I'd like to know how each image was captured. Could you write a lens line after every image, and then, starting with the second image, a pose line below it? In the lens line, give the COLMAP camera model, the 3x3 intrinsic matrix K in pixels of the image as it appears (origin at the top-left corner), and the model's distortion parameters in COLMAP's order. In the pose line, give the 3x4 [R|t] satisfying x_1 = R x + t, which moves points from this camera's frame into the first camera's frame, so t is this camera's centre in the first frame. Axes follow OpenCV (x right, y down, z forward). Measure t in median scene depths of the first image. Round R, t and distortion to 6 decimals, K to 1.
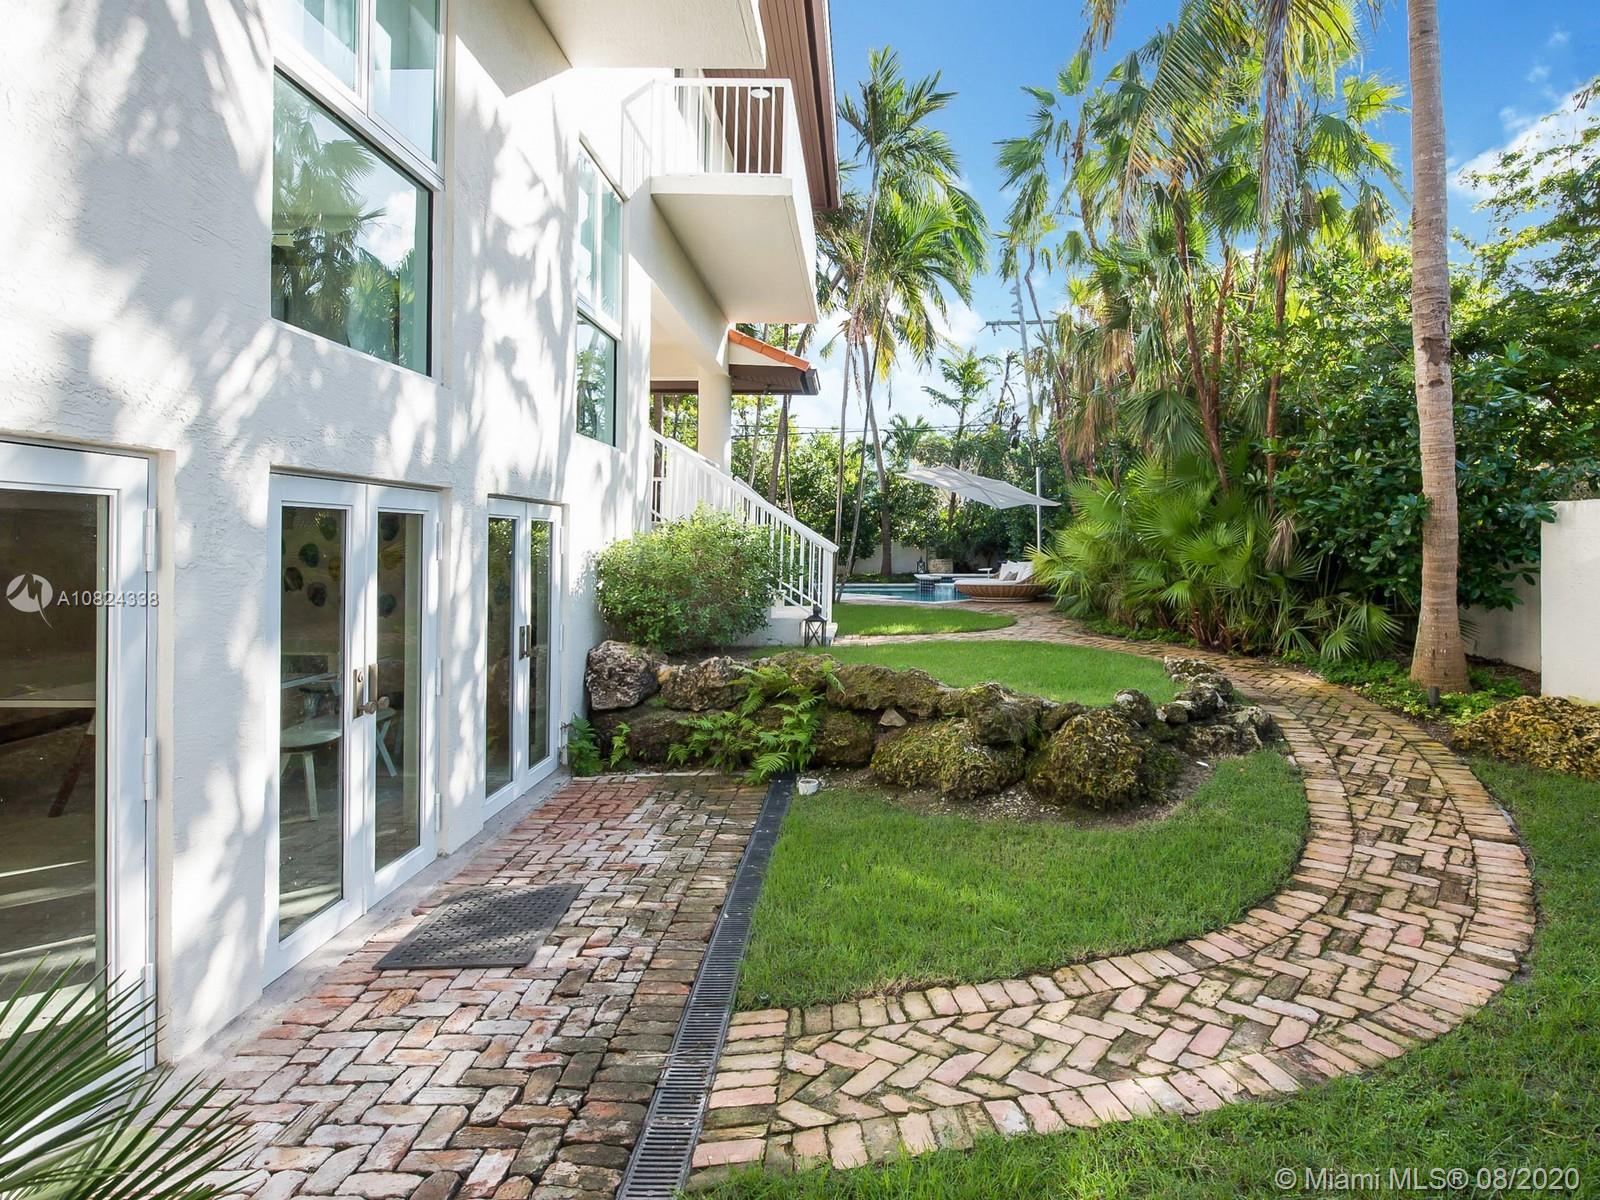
lens RADIAL K [[870.5, 0, 800.0], [0, 870.5, 600.0], [0, 0, 1]] dist [-0.001811, 0.000485]
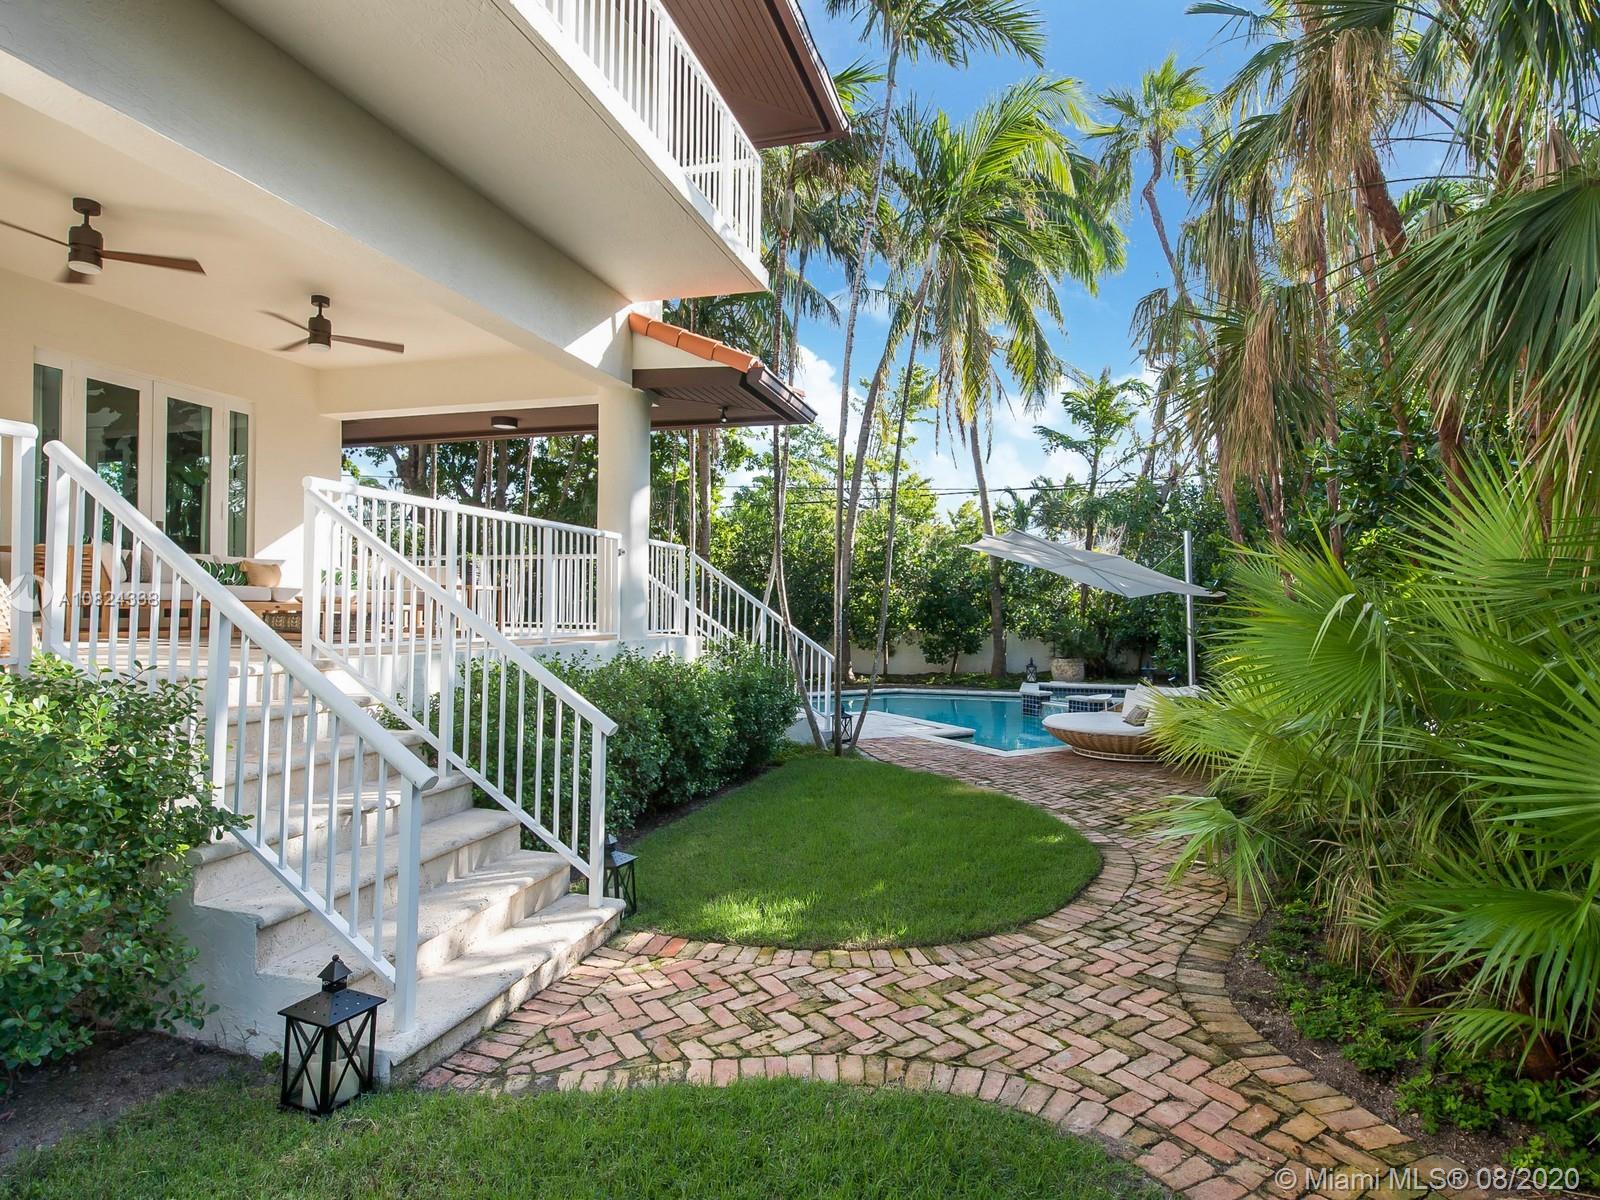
lens RADIAL K [[870.5, 0, 800.0], [0, 870.5, 600.0], [0, 0, 1]] dist [-0.001811, 0.000485]
pose [[0.981108, 0.002236, -0.193448, 0.086597], [-0.017979, 0.996660, -0.079663, -0.035473], [0.192624, 0.081636, 0.977871, 0.249352]]
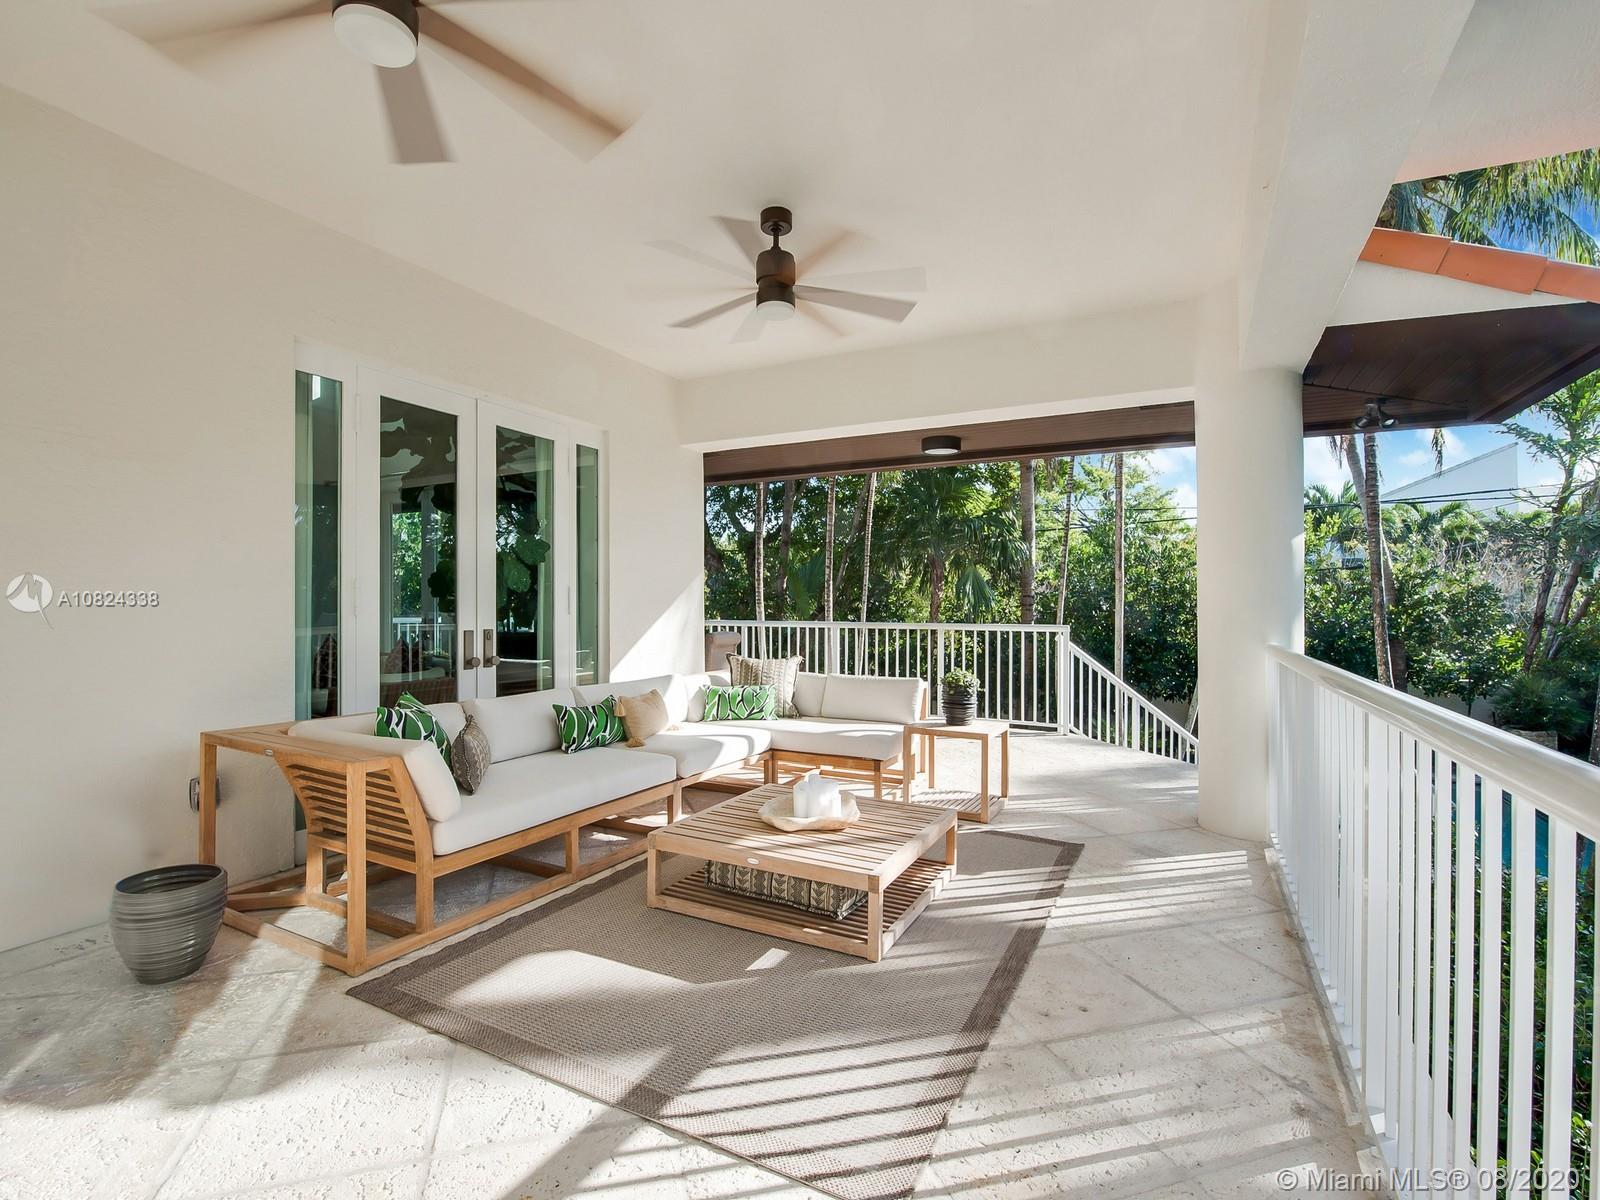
lens RADIAL K [[766.0, 0, 800.0], [0, 766.0, 600.0], [0, 0, 1]] dist [0.001252, 0.000147]
pose [[0.927749, -0.005033, -0.373170, -0.092213], [-0.025258, 0.996770, -0.076237, -0.084768], [0.372348, 0.080154, 0.924625, 0.393054]]
